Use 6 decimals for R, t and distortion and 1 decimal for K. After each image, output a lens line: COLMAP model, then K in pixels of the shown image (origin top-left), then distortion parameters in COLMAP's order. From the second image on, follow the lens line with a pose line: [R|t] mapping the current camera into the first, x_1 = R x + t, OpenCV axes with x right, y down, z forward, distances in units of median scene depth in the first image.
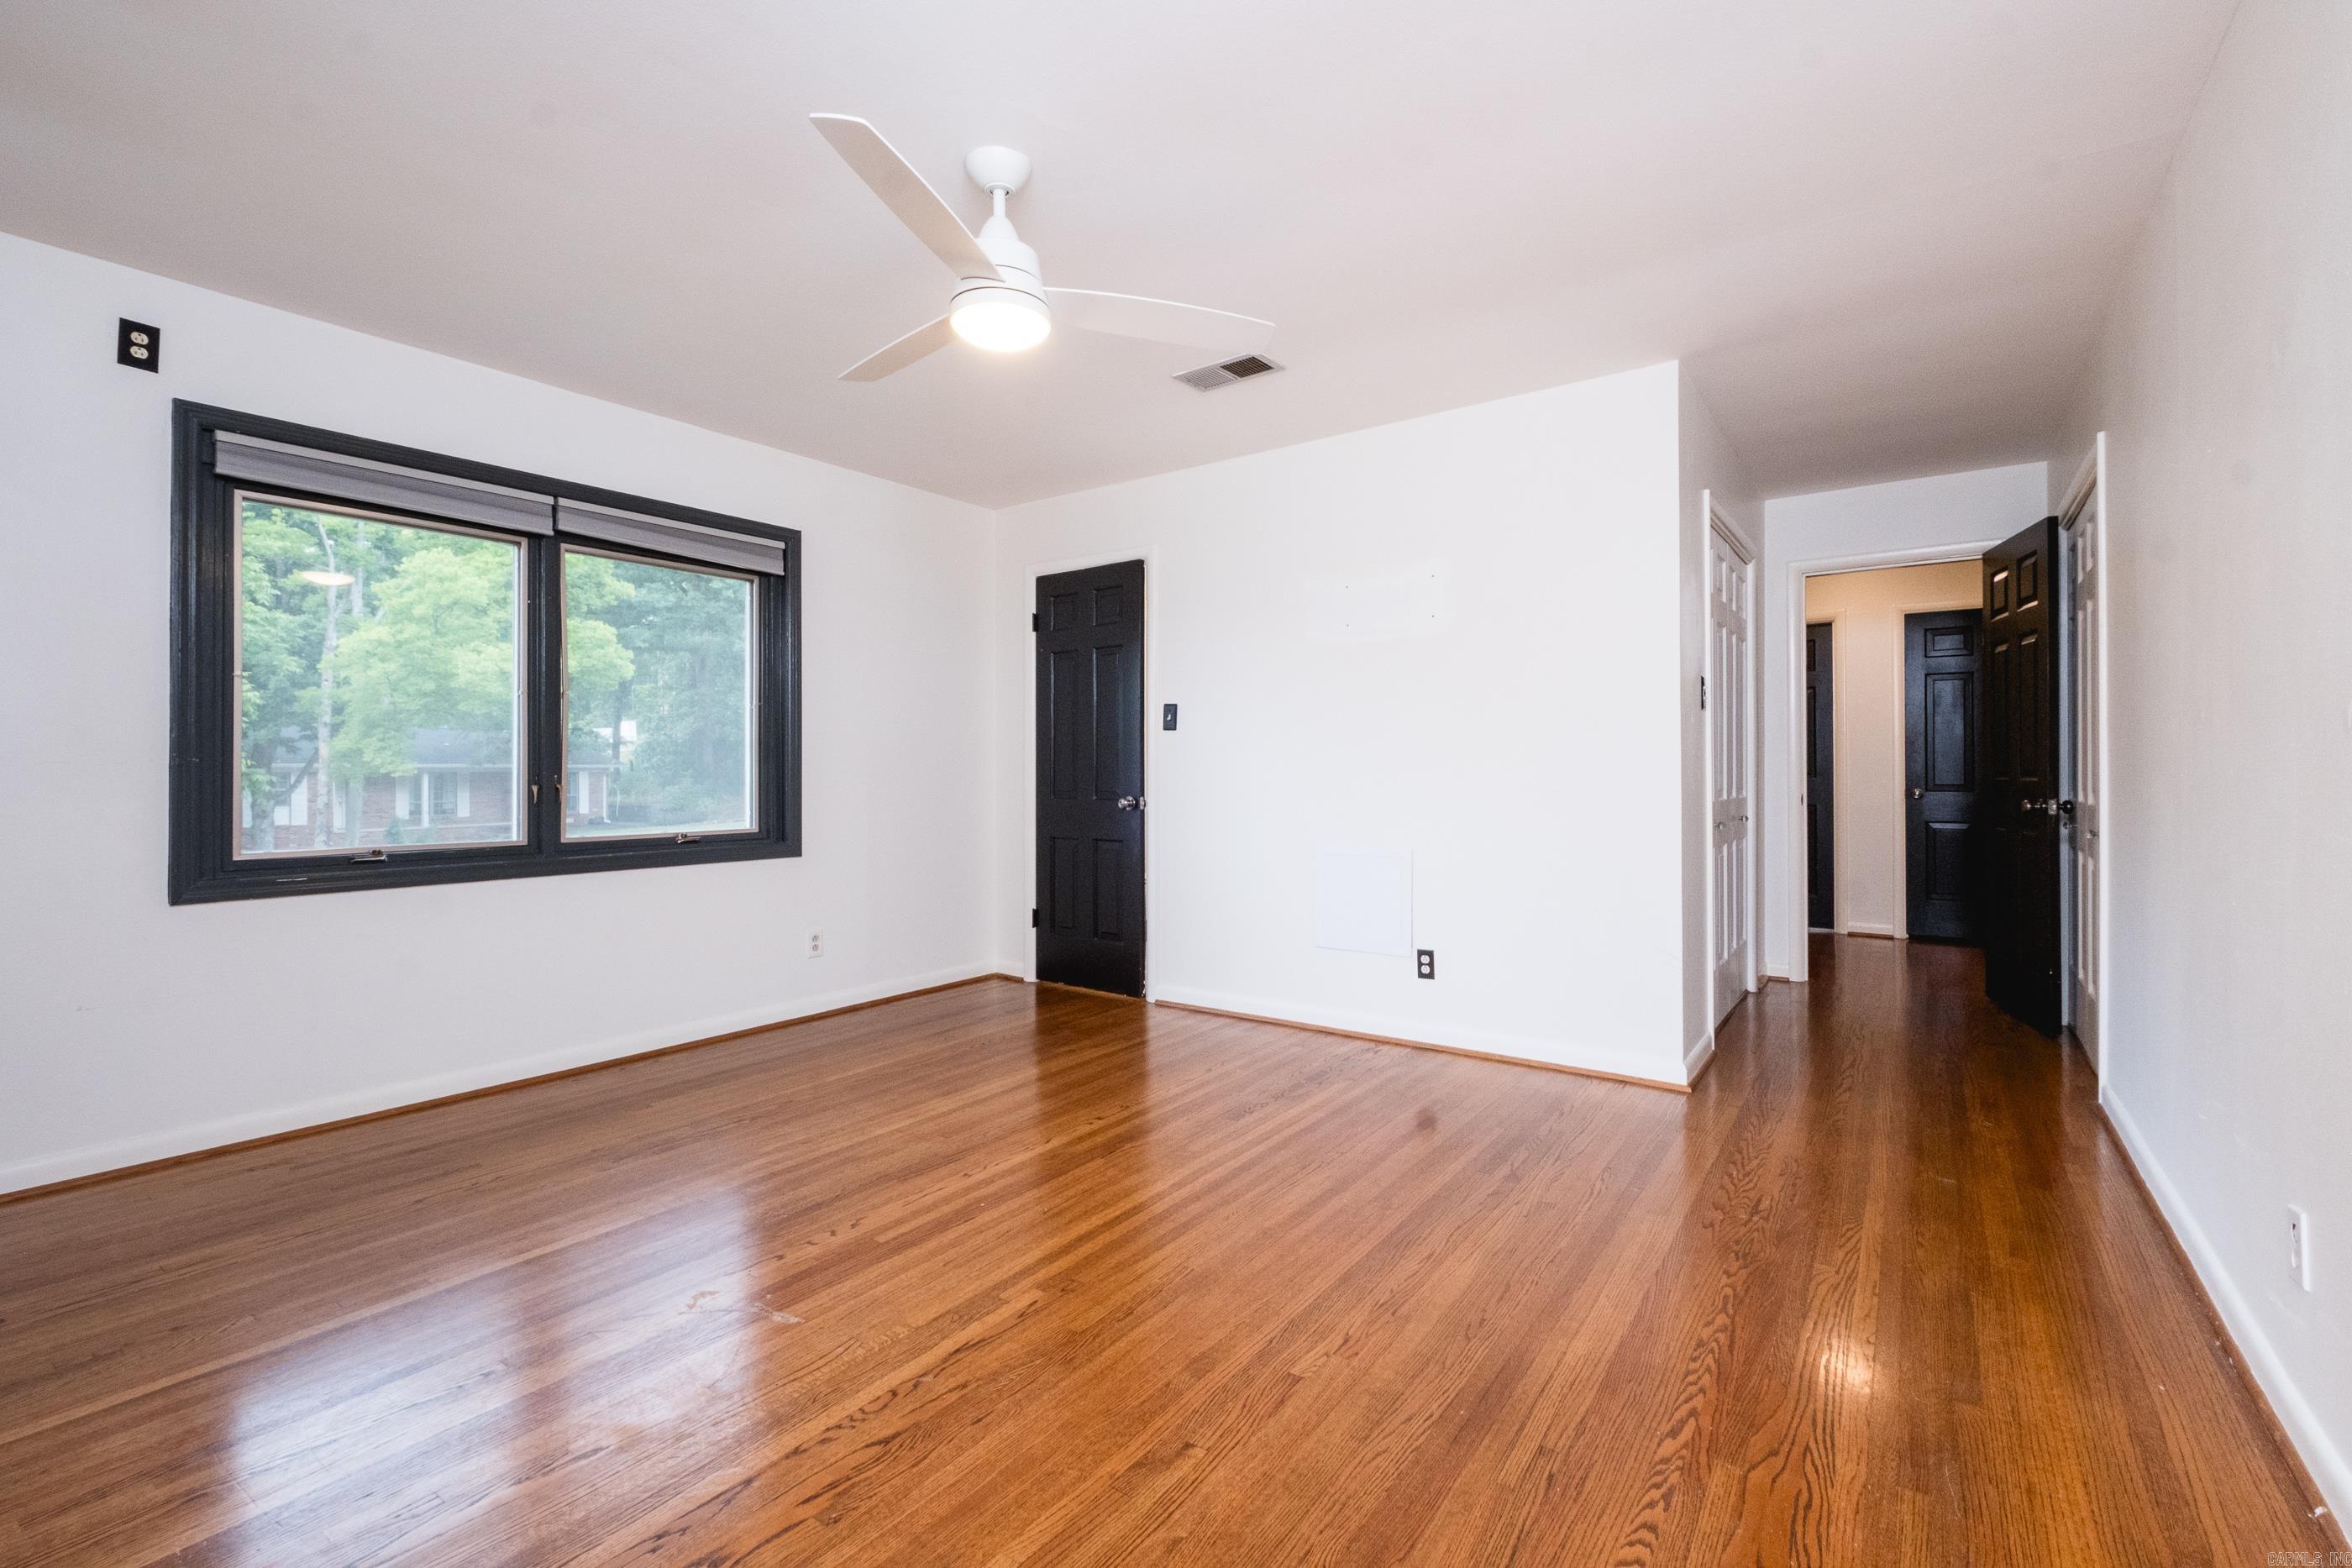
lens RADIAL K [[1017.0, 0, 1176.0], [0, 1017.0, 784.0], [0, 0, 1]] dist [0.009369, -0.000192]
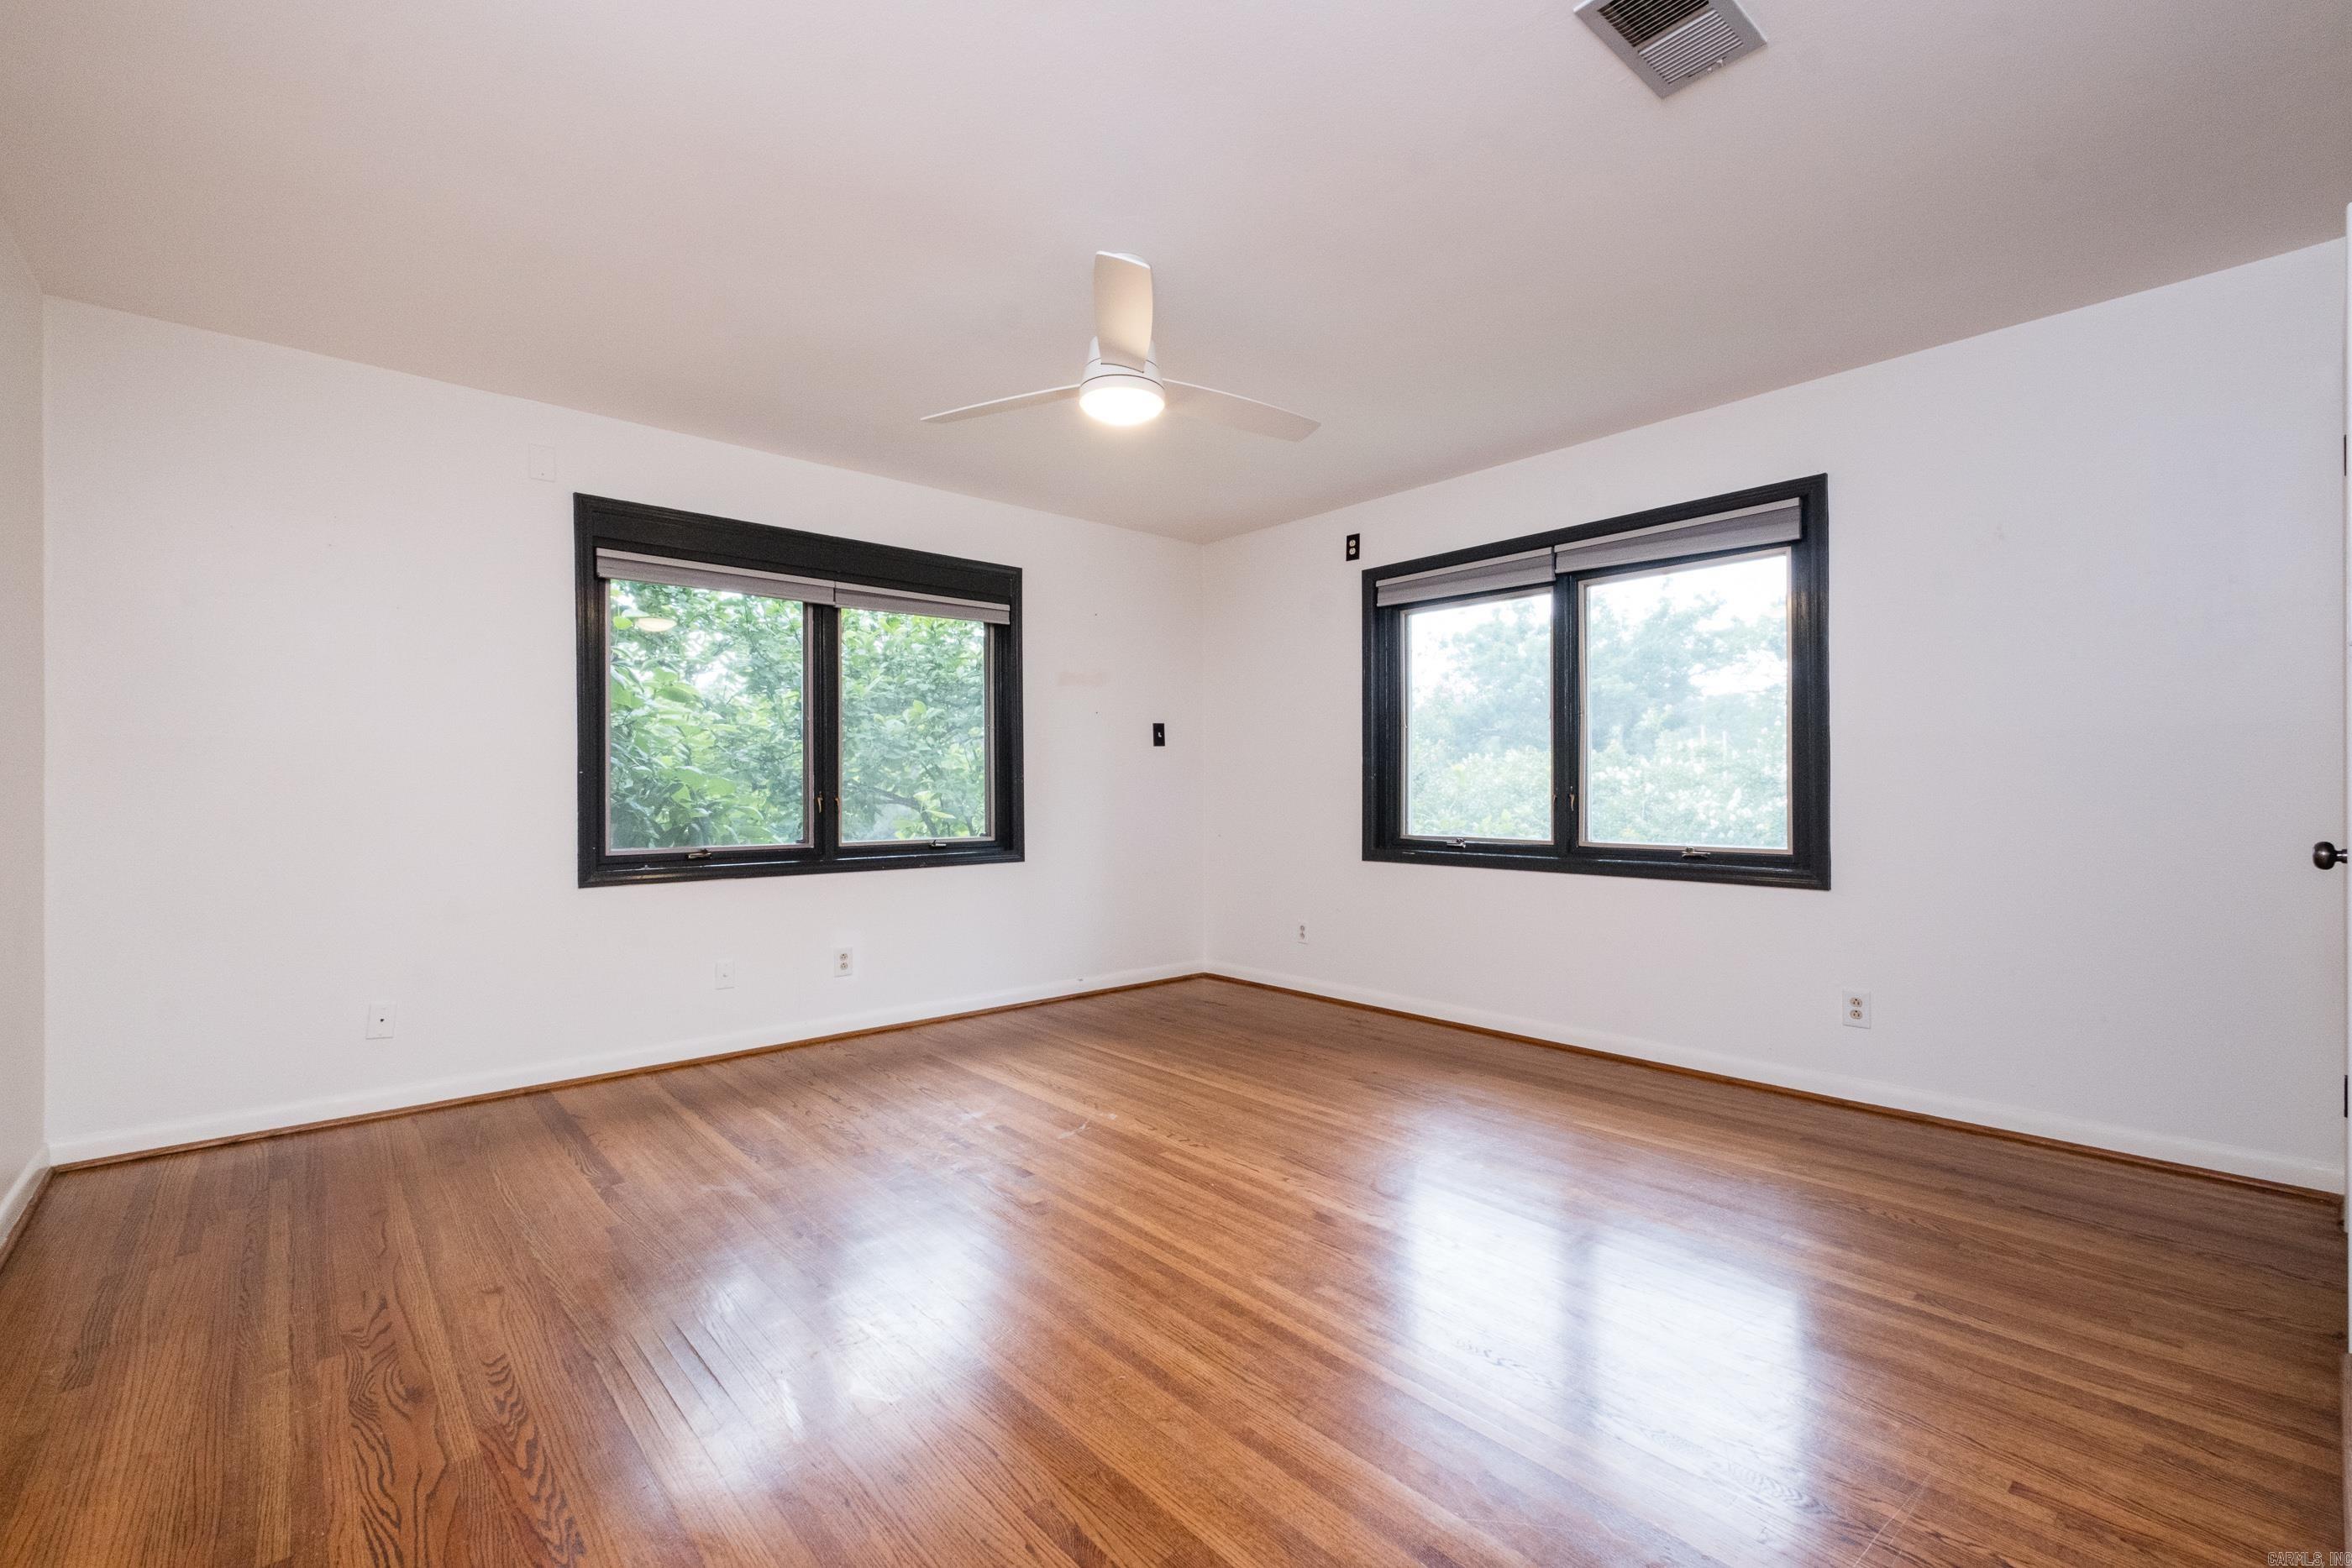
lens RADIAL K [[1008.5, 0, 1184.8], [0, 1008.5, 784.0], [0, 0, 1]] dist [0.001392, -0.000839]
pose [[-0.211961, 0.000425, -0.977278, 0.845189], [-0.008463, 0.999962, 0.002270, -0.013540], [0.977241, 0.008752, -0.211949, 1.173648]]
